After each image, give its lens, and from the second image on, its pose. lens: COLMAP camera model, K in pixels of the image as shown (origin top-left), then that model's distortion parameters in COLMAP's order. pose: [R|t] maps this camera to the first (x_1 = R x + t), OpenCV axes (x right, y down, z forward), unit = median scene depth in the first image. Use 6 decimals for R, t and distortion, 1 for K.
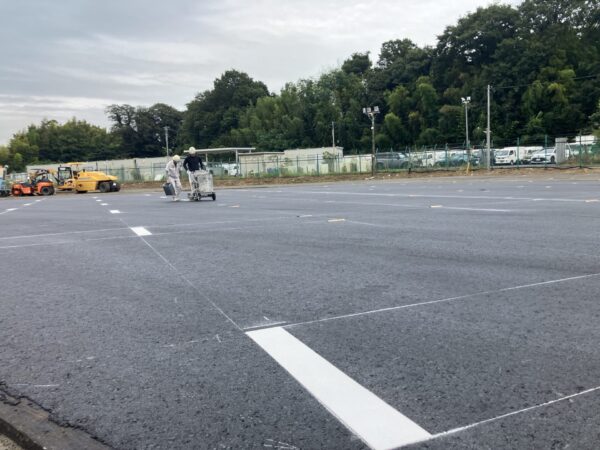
lens RADIAL K [[497.3, 0, 287.2], [0, 497.3, 231.1], [0, 0, 1]] dist [0.023665, -0.016902]
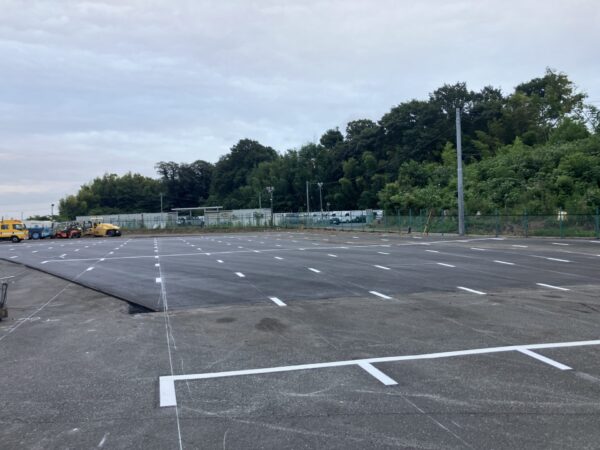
lens RADIAL K [[497.3, 0, 299.9], [0, 497.3, 227.9], [0, 0, 1]] dist [0.023665, -0.016902]
pose [[0.994544, 0.012176, -0.103607, 0.195573], [-0.021382, 0.995872, -0.088216, 0.011284], [0.102105, 0.089950, 0.990699, -0.258801]]
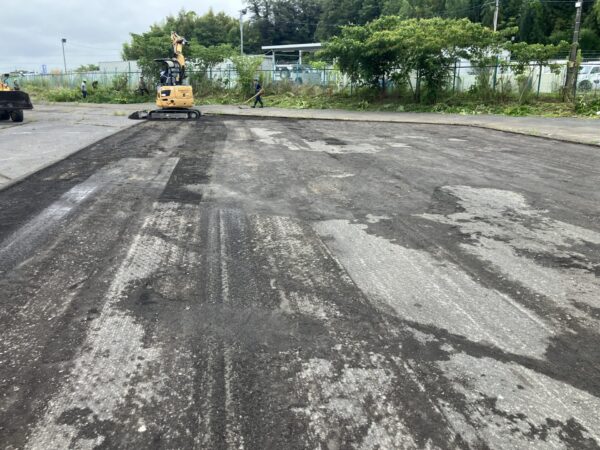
lens RADIAL K [[497.3, 0, 300.9], [0, 497.3, 222.6], [0, 0, 1]] dist [0.023665, -0.016902]
pose [[0.958391, 0.113679, -0.261847, 0.029446], [-0.066973, 0.981225, 0.180863, -0.031162], [0.277491, -0.155801, 0.948011, 0.196510]]
